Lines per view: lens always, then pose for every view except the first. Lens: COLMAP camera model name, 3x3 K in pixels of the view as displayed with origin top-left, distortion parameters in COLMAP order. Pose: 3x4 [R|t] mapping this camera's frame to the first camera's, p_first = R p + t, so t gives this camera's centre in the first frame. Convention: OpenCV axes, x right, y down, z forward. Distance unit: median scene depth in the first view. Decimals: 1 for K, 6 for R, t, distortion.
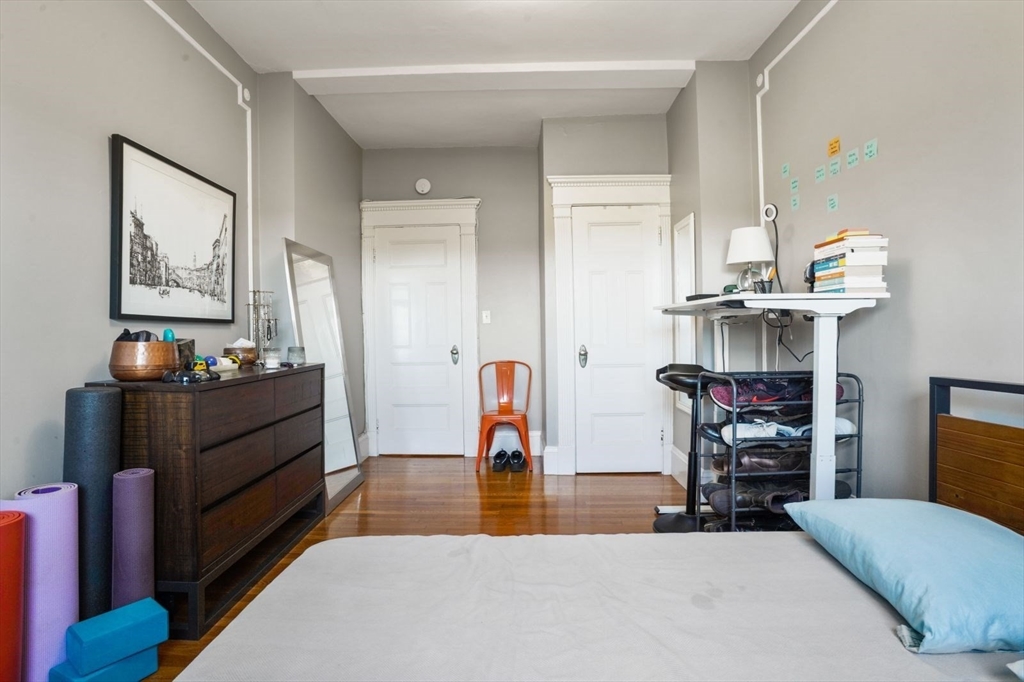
lens RADIAL K [[509.6, 0, 512.0], [0, 509.6, 341.0], [0, 0, 1]] dist [-0.076267, 0.036881]
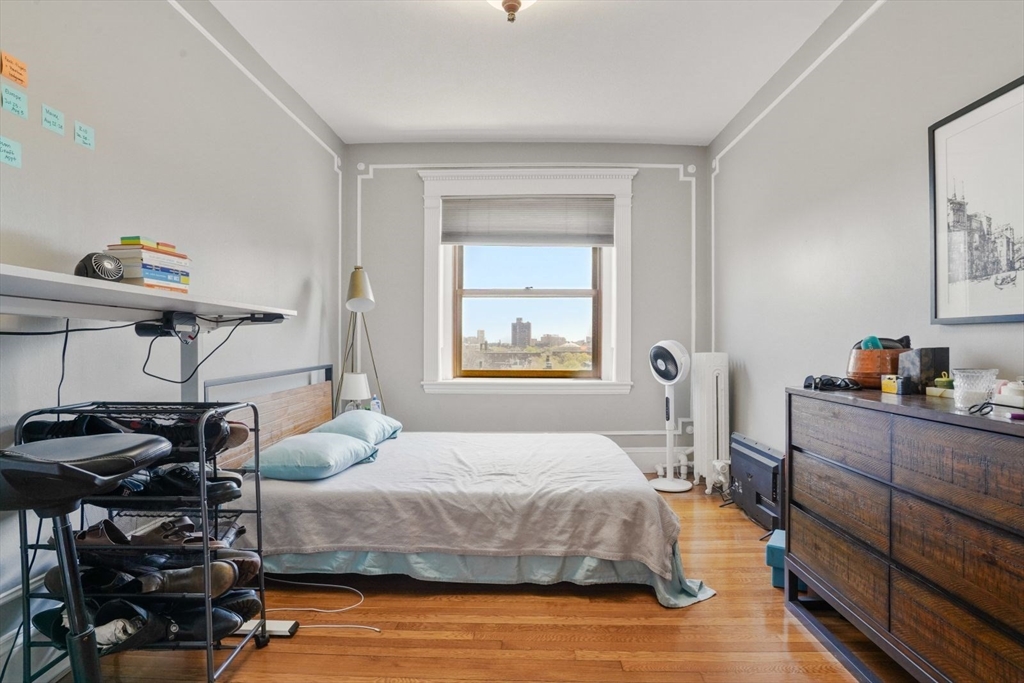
lens RADIAL K [[509.6, 0, 512.0], [0, 509.6, 341.5], [0, 0, 1]] dist [-0.076267, 0.036881]
pose [[-0.999791, 0.013554, 0.015331, -0.015714], [0.013707, 0.999857, 0.009910, -0.030359], [-0.015195, 0.010118, -0.999833, 1.781467]]
